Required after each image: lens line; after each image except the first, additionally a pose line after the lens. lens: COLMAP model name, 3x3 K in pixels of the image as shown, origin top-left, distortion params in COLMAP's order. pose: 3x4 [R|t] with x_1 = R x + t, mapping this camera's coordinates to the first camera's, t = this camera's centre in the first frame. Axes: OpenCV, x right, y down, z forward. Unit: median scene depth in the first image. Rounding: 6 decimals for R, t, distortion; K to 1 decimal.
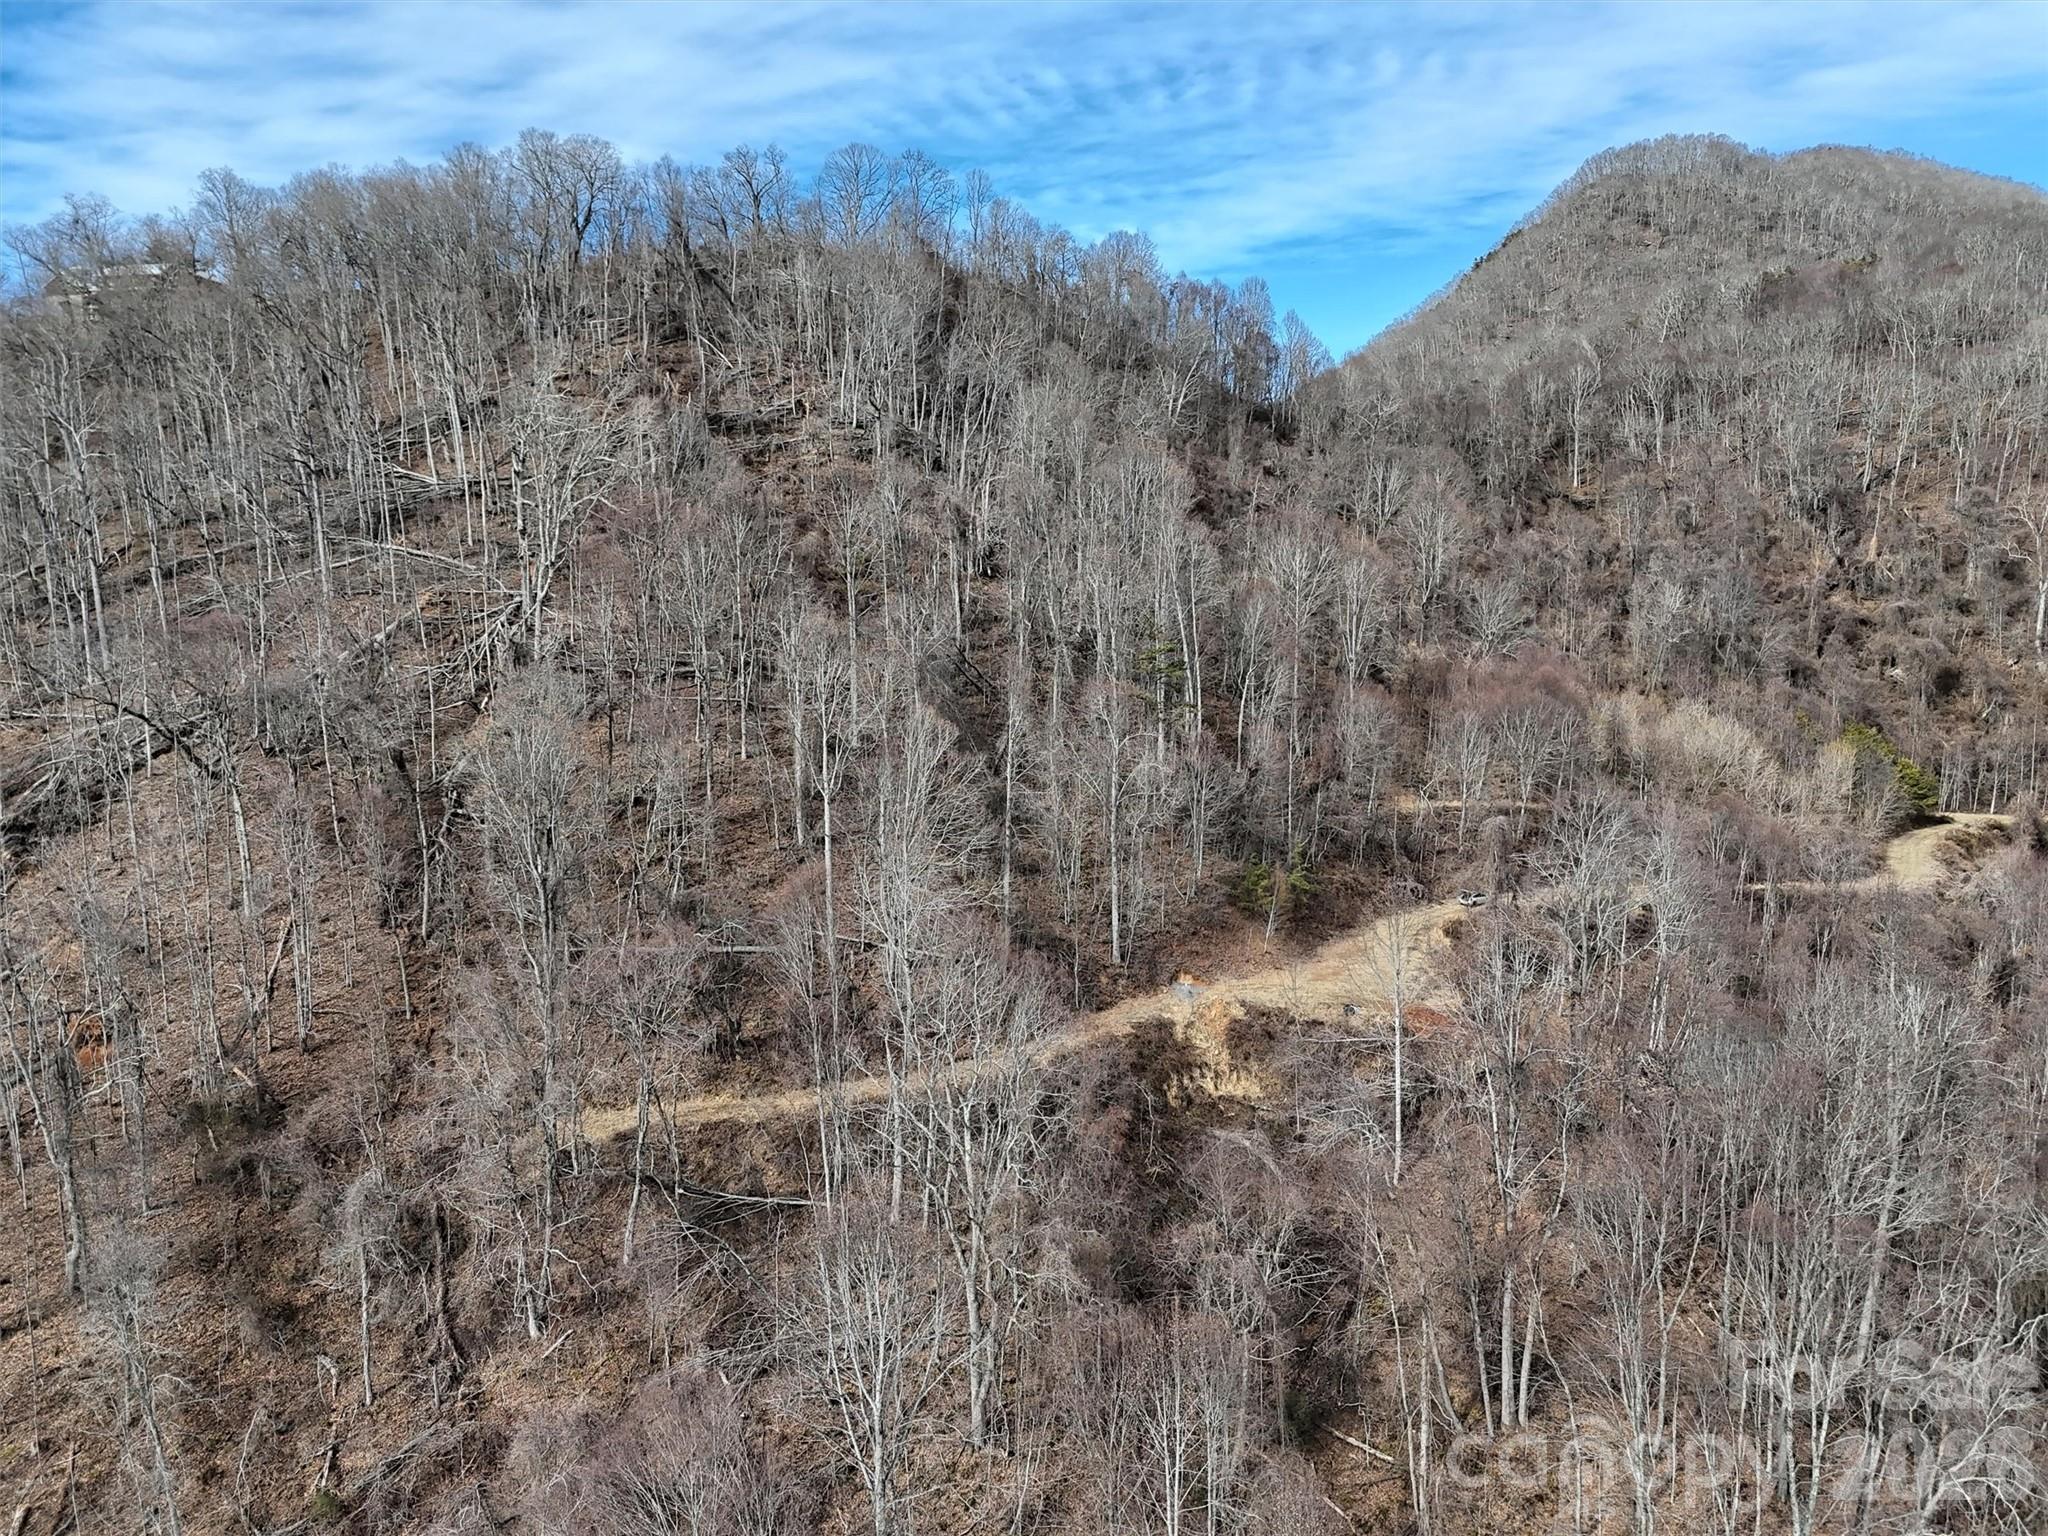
lens RADIAL K [[1460.0, 0, 1024.0], [0, 1460.0, 768.0], [0, 0, 1]] dist [-0.004288, -0.001561]
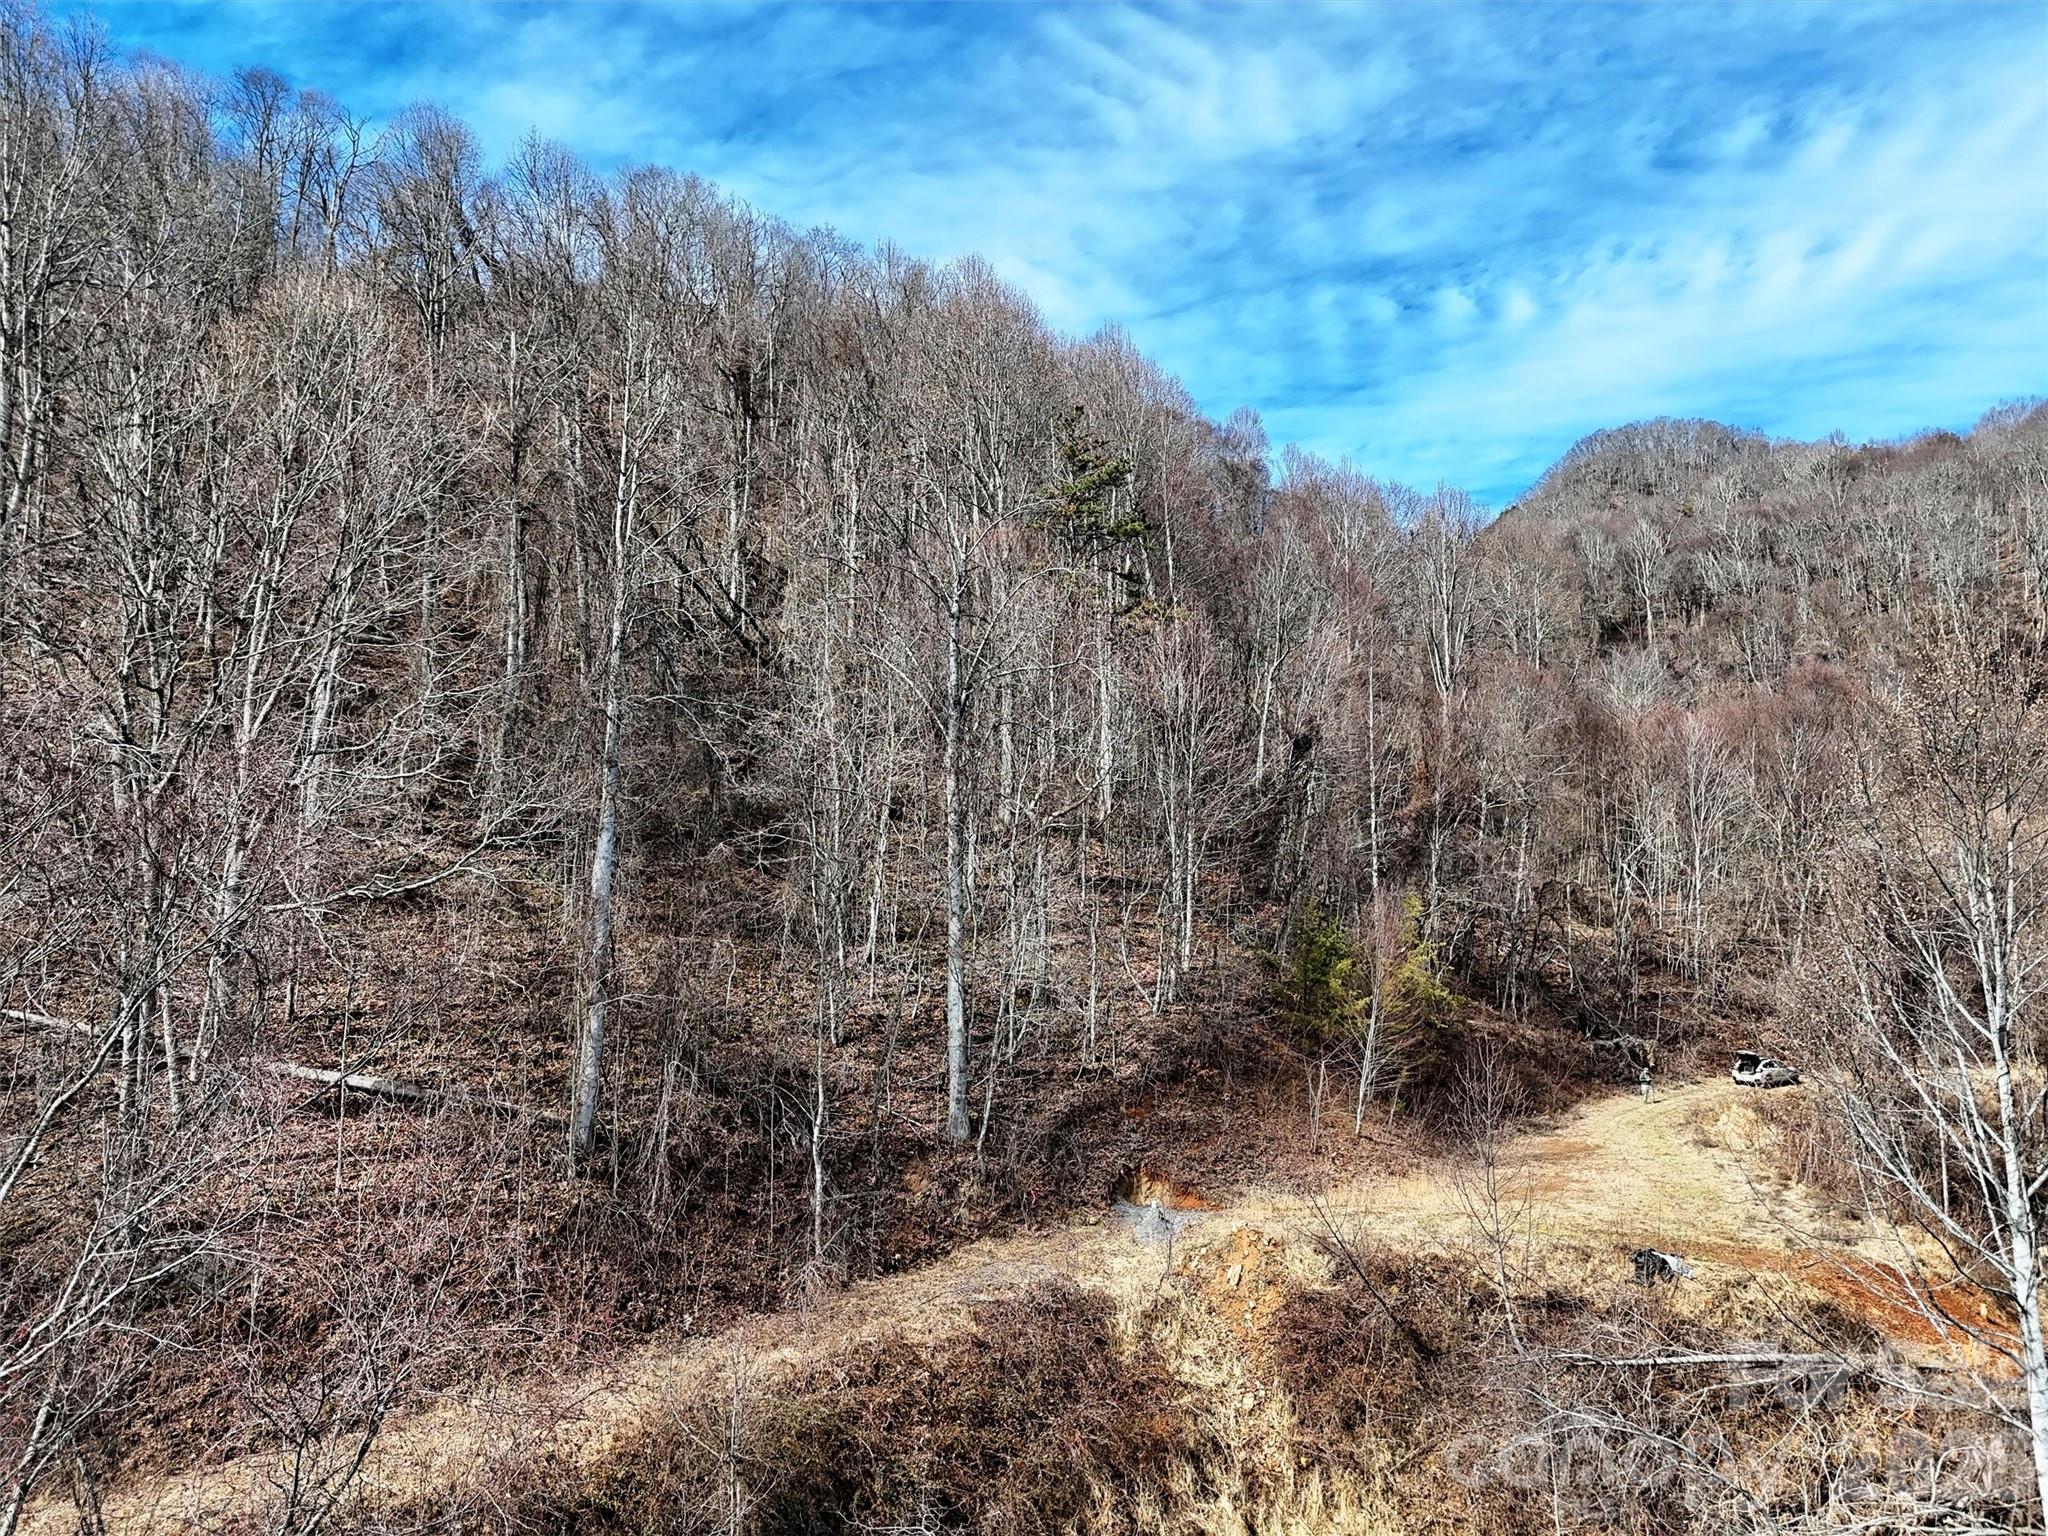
lens RADIAL K [[1460.0, 0, 1024.0], [0, 1460.0, 768.0], [0, 0, 1]] dist [-0.004288, -0.001561]
pose [[0.999999, 0.000962, 0.000912, 0.083941], [-0.000729, 0.973878, -0.227070, 0.133698], [-0.001107, 0.227069, 0.973878, 0.668306]]
